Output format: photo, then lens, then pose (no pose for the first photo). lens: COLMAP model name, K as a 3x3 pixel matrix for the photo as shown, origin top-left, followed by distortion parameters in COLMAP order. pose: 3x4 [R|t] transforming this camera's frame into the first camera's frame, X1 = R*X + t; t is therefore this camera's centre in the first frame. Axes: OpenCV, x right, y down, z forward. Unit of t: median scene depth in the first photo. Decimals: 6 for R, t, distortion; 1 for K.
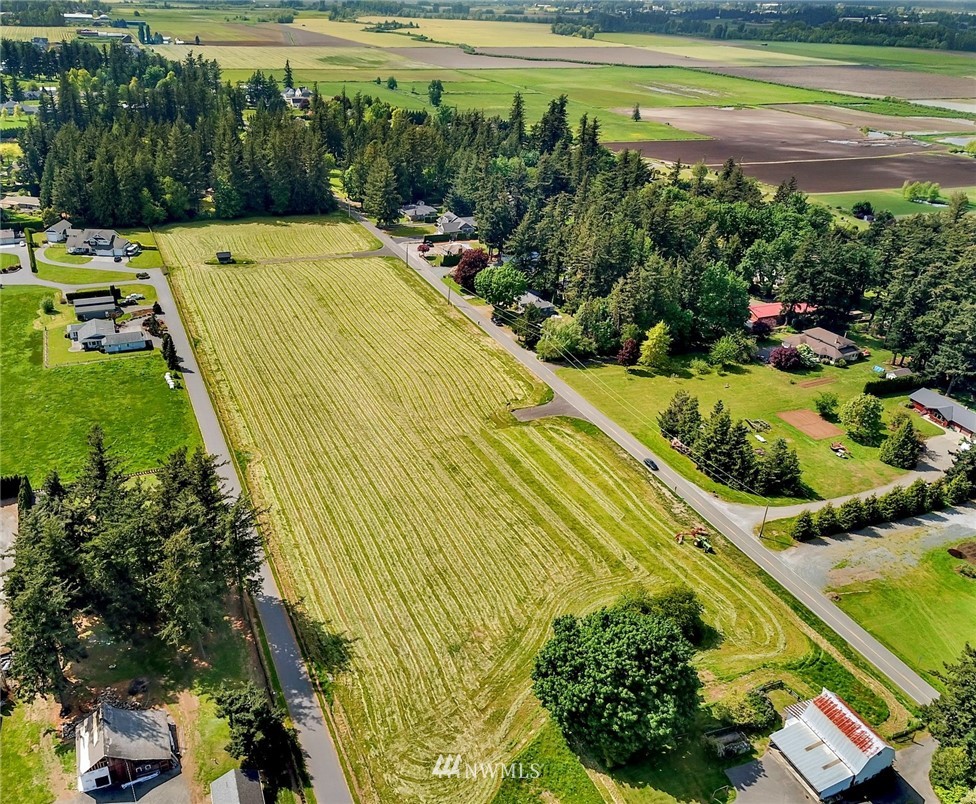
lens RADIAL K [[824.9, 0, 427.1], [0, 824.9, 414.3], [0, 0, 1]] dist [0.018992, -0.017295]
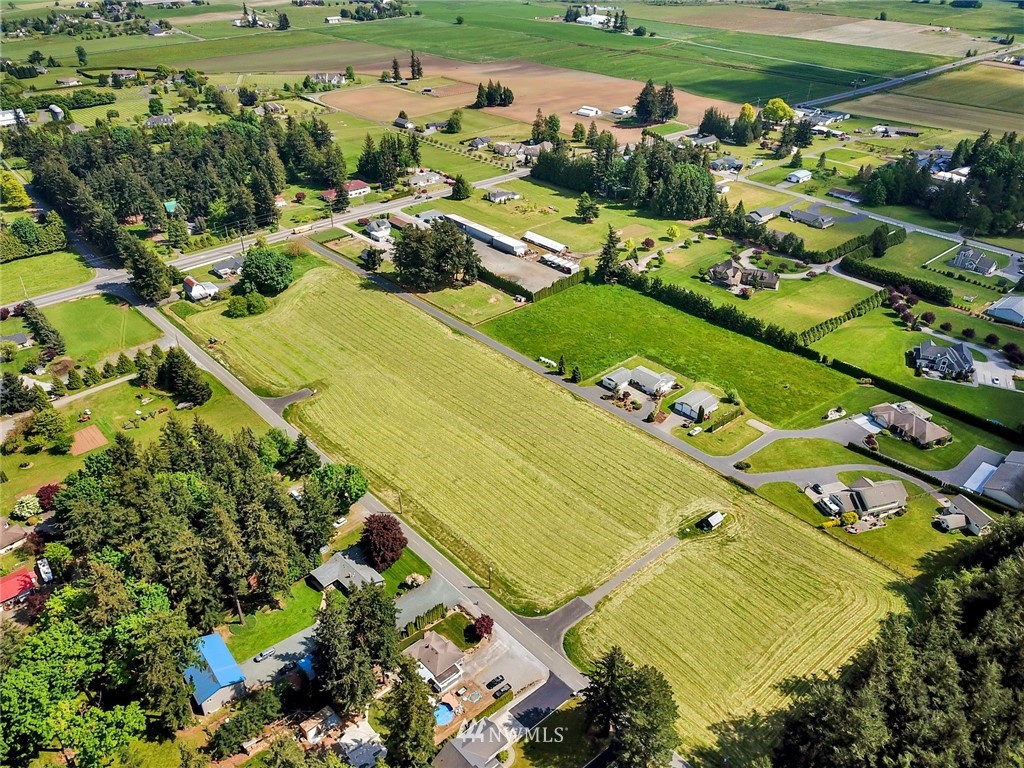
lens RADIAL K [[793.1, 0, 502.7], [0, 793.1, 390.1], [0, 0, 1]] dist [0.015294, -0.015303]
pose [[-0.940528, 0.156530, -0.301505, 0.180925], [-0.180814, 0.520707, 0.834368, -1.057336], [0.287599, 0.839263, -0.461437, 1.496587]]
